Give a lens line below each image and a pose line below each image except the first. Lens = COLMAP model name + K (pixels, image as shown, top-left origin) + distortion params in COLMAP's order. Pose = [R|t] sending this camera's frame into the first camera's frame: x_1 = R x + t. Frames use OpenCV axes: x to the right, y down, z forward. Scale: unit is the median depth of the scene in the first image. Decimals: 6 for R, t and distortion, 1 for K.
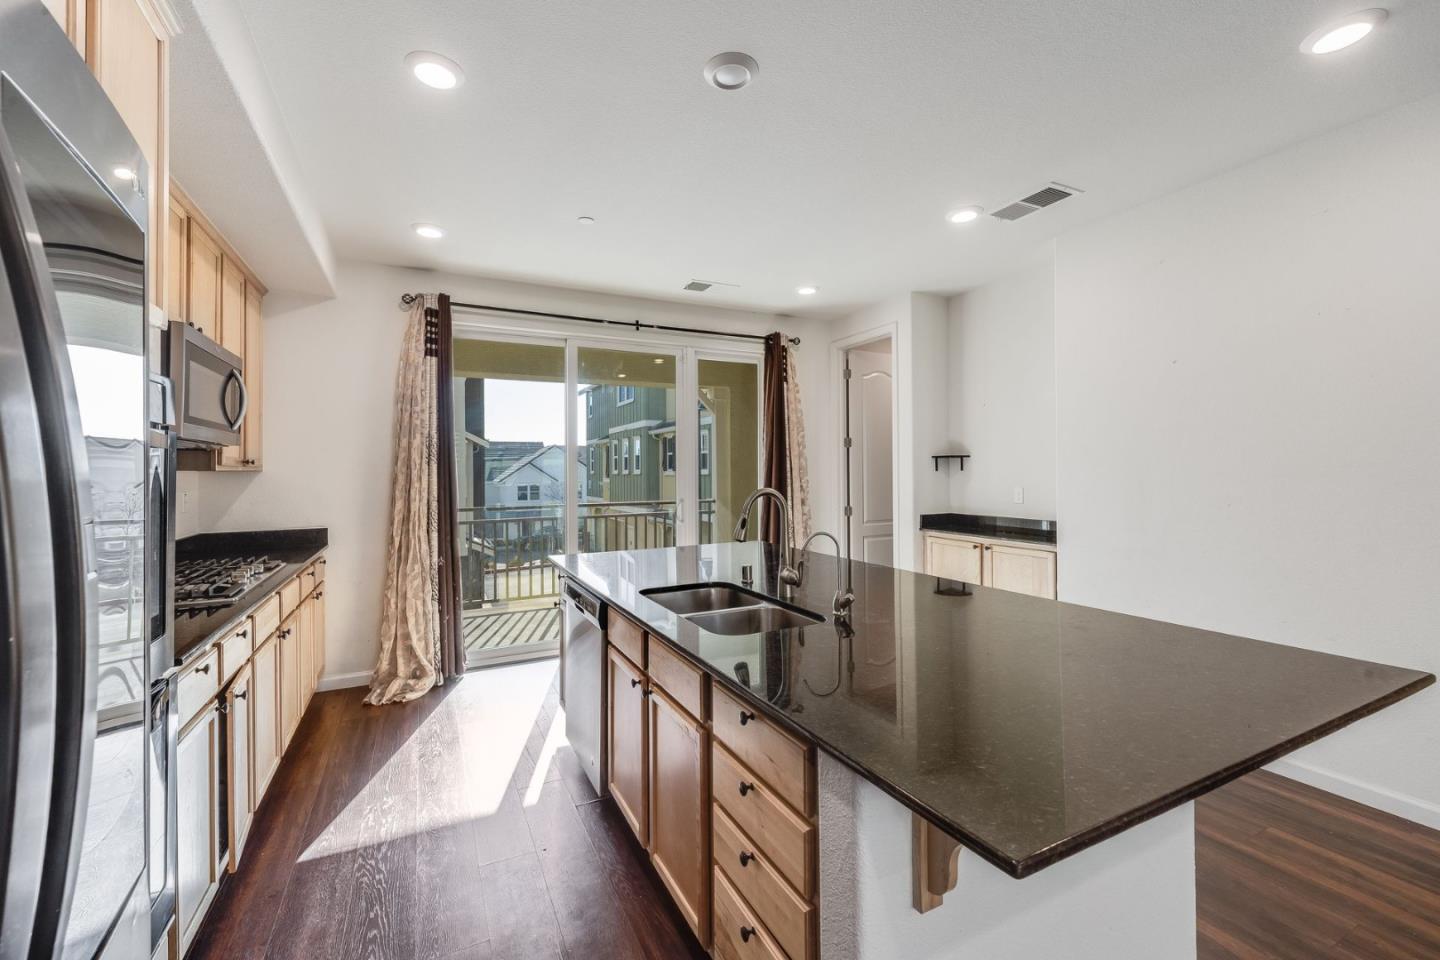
lens RADIAL K [[592.2, 0, 710.8], [0, 592.2, 468.2], [0, 0, 1]] dist [-0.001066, -0.000339]
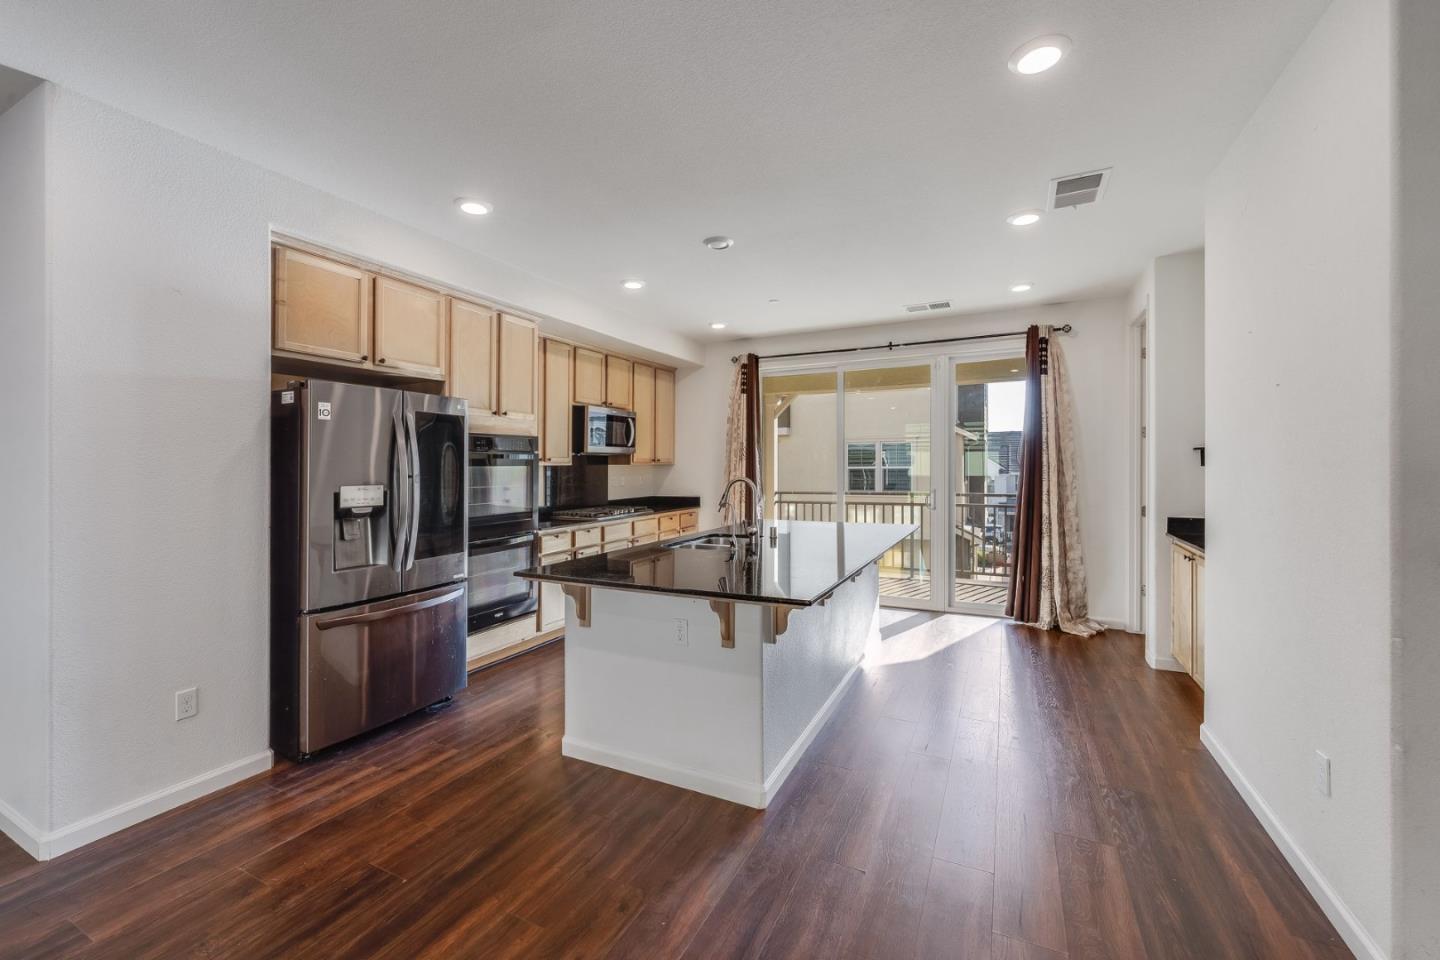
lens RADIAL K [[592.2, 0, 709.0], [0, 592.2, 461.7], [0, 0, 1]] dist [-0.001066, -0.000339]
pose [[0.609241, -0.004541, -0.792972, 0.748464], [0.005503, 0.999984, -0.001498, -0.000820], [0.792966, -0.003452, 0.609256, -0.060428]]
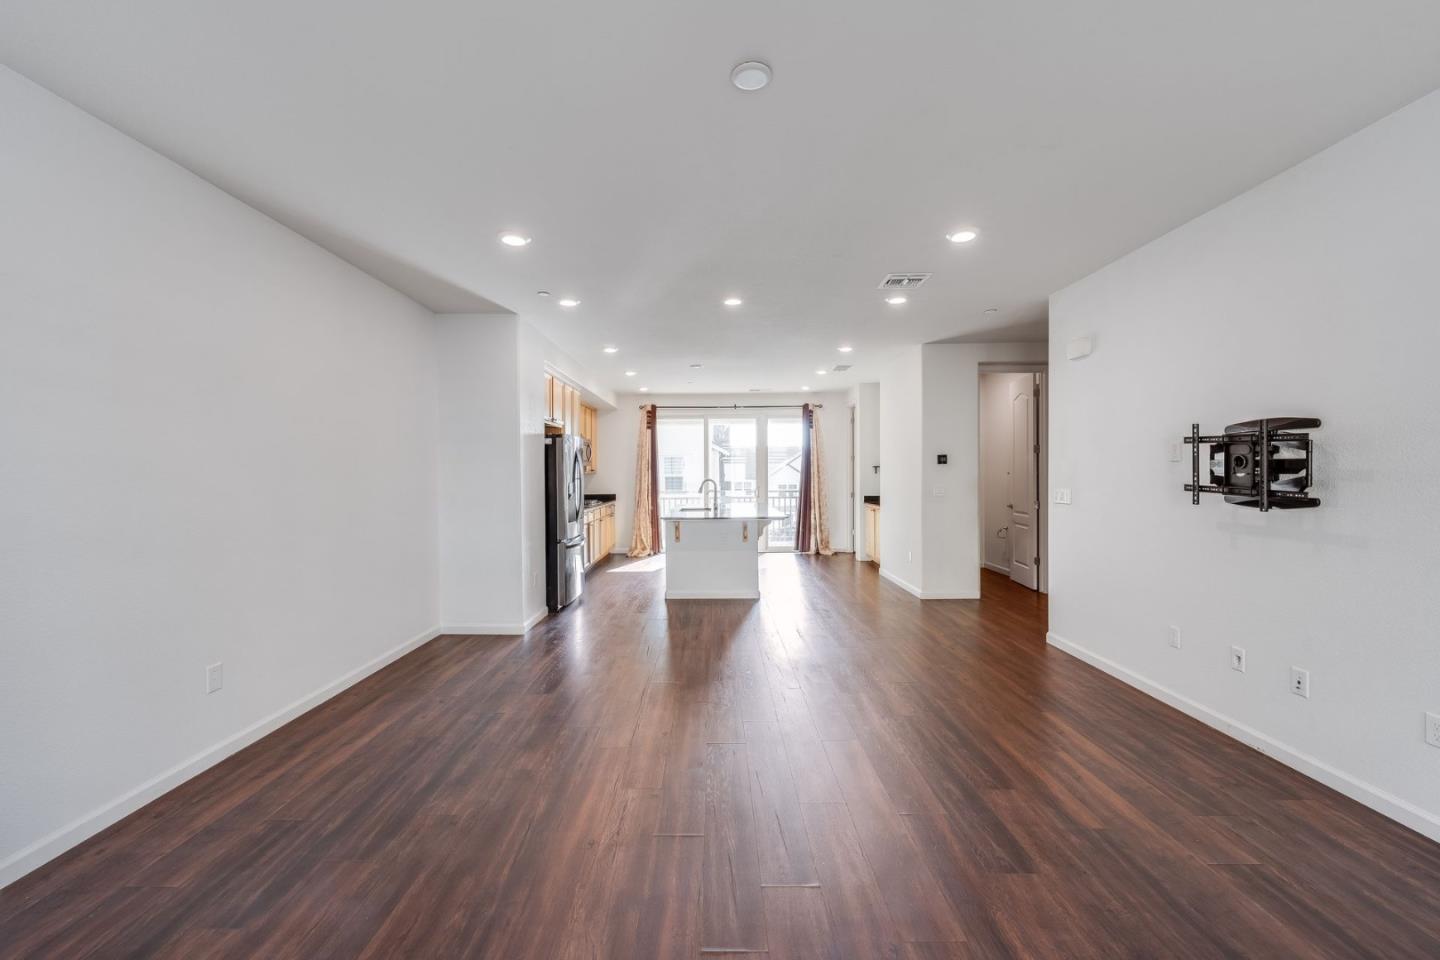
lens RADIAL K [[592.2, 0, 707.0], [0, 592.2, 482.8], [0, 0, 1]] dist [-0.001066, -0.000339]
pose [[0.898331, 0.010035, -0.439205, 0.899795], [0.000486, 0.999716, 0.023835, -0.014253], [0.439319, -0.021625, 0.898071, -1.225464]]
